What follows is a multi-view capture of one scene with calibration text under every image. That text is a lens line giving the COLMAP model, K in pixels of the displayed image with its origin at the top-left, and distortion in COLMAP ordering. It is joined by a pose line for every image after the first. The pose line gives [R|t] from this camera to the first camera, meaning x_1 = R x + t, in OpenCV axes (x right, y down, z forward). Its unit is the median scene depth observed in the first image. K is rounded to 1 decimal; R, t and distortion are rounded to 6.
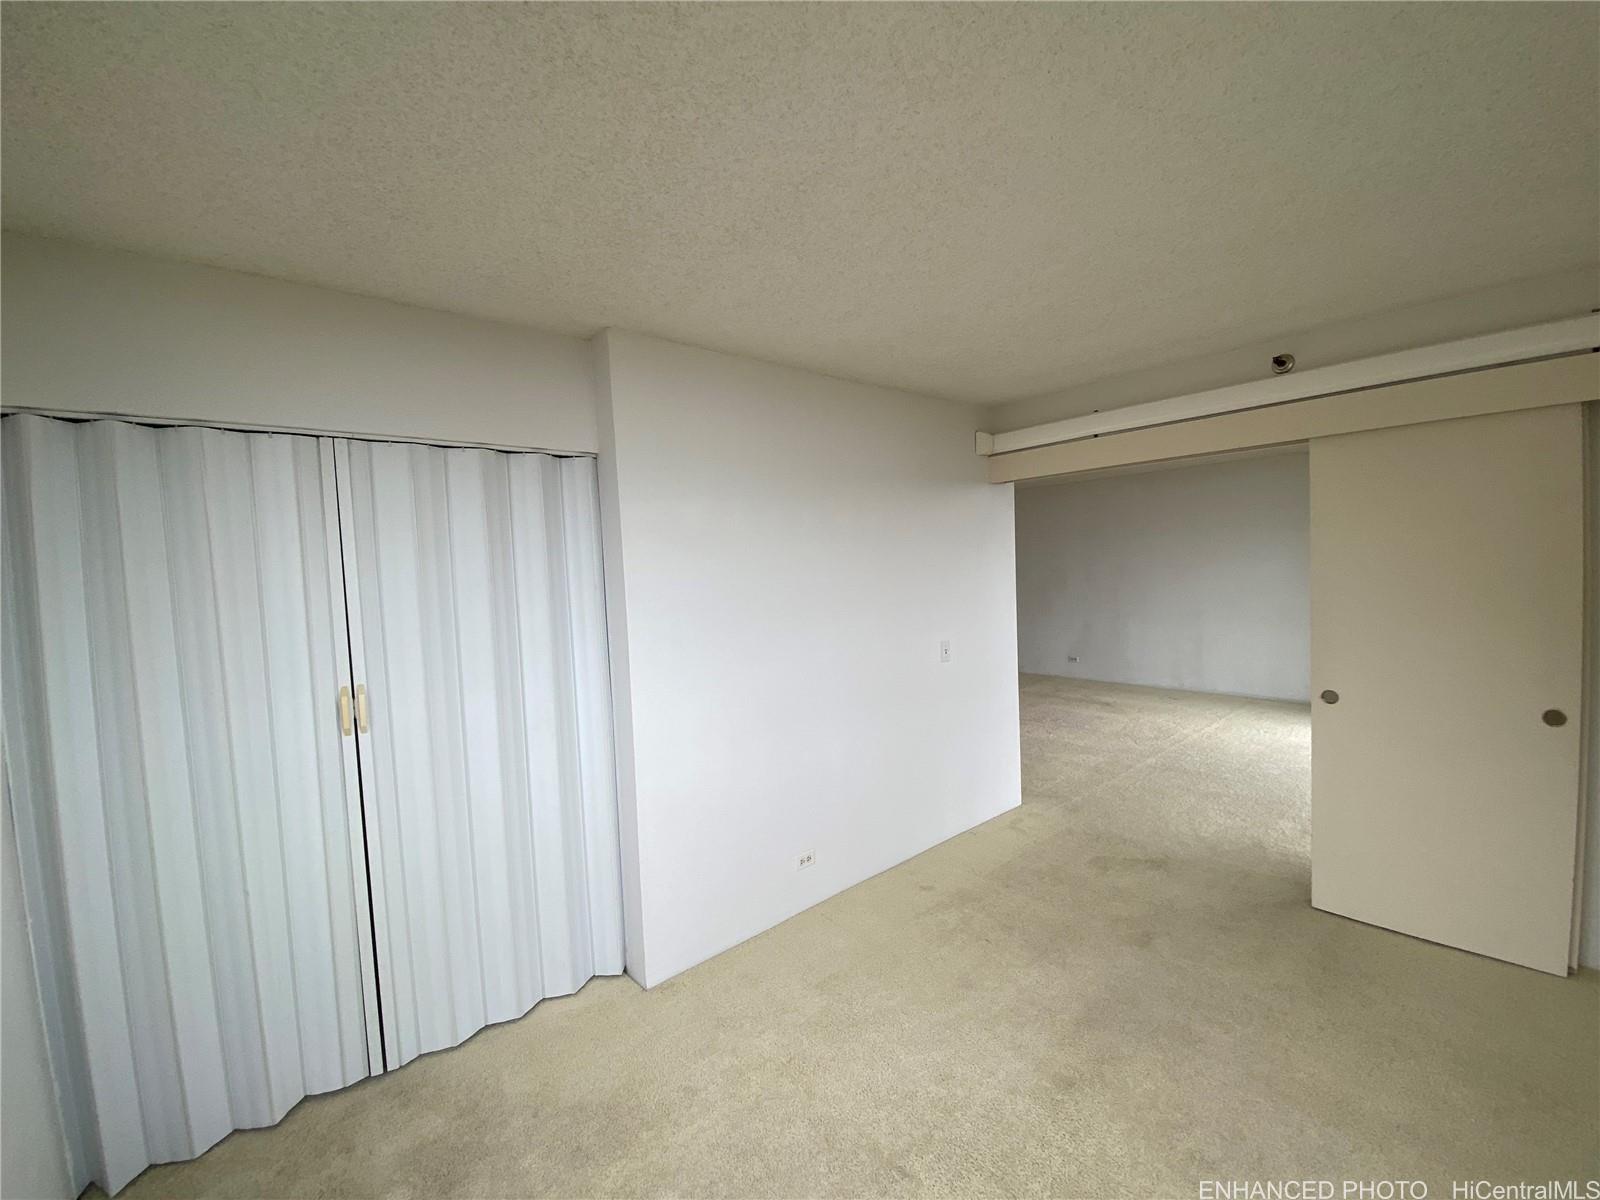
lens RADIAL K [[644.3, 0, 800.0], [0, 644.3, 600.0], [0, 0, 1]] dist [0.022688, -0.021727]
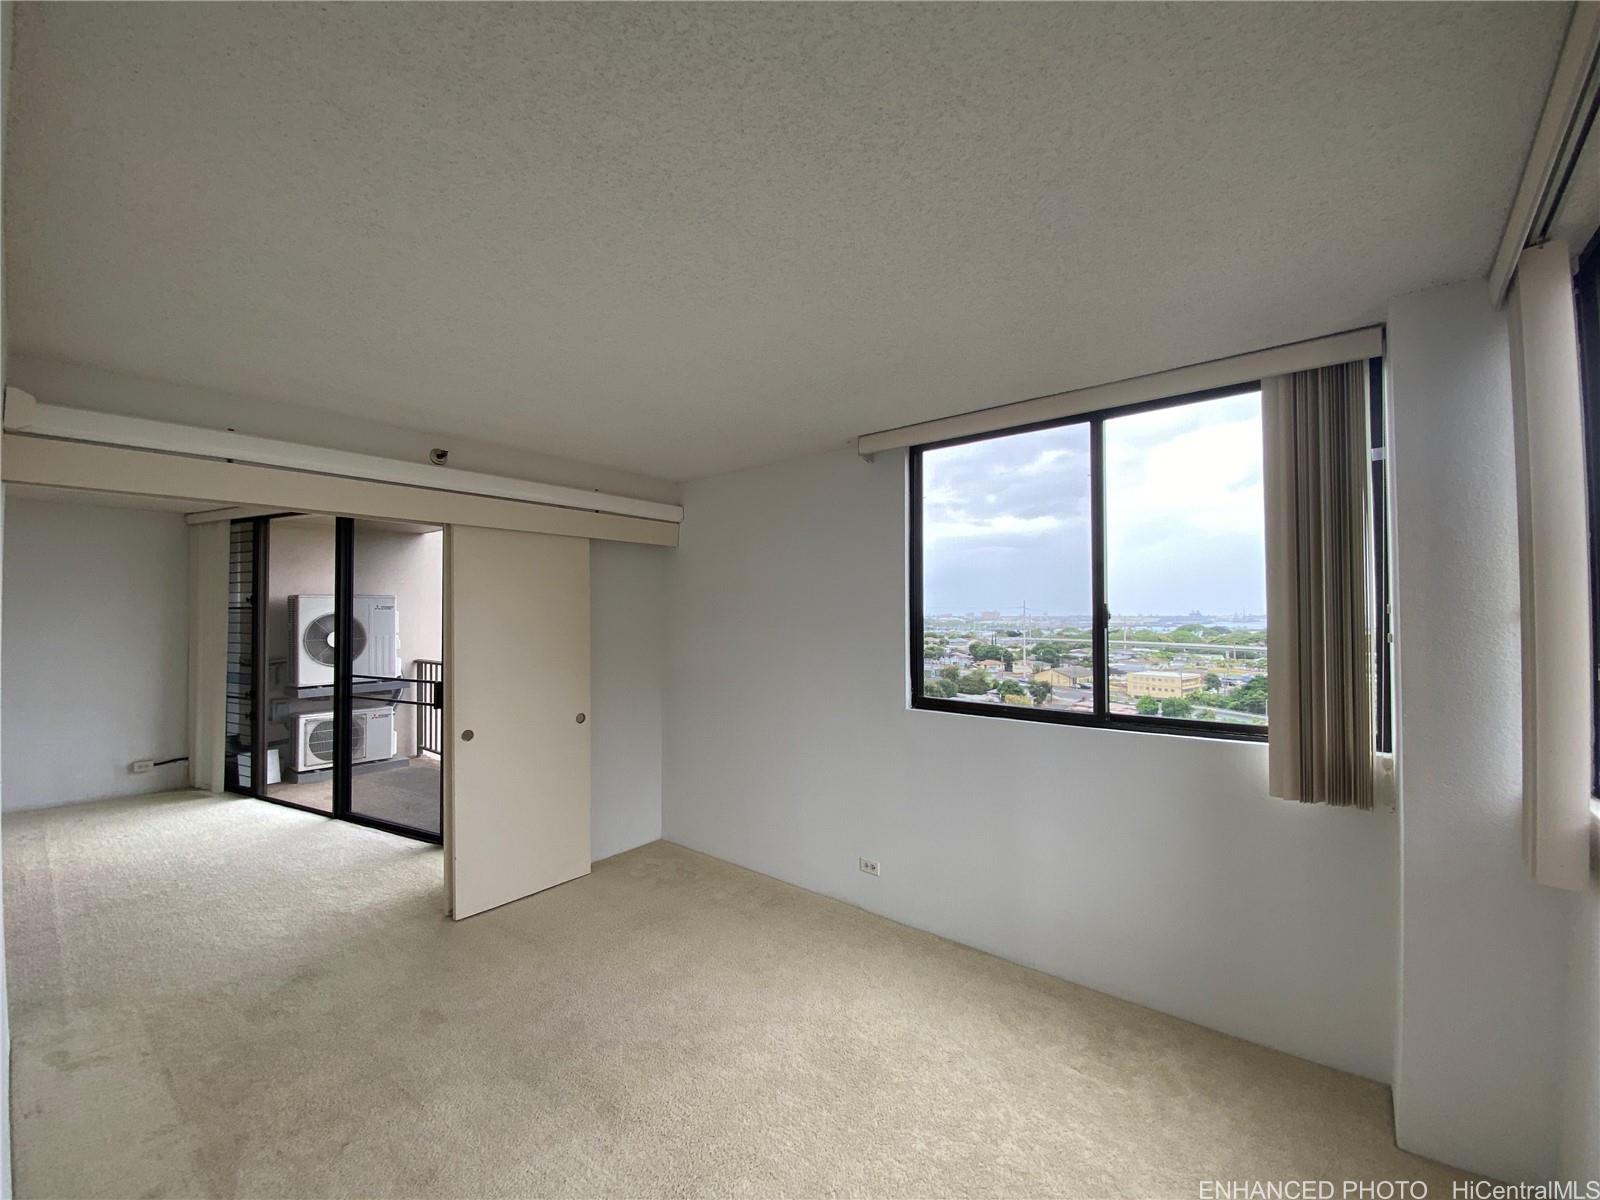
lens RADIAL K [[644.3, 0, 800.0], [0, 644.3, 600.0], [0, 0, 1]] dist [0.022688, -0.021727]
pose [[-0.179653, 0.057425, 0.982053, -0.419061], [0.060108, 0.997070, -0.047307, -0.008538], [-0.981892, 0.050531, -0.182578, 0.478044]]
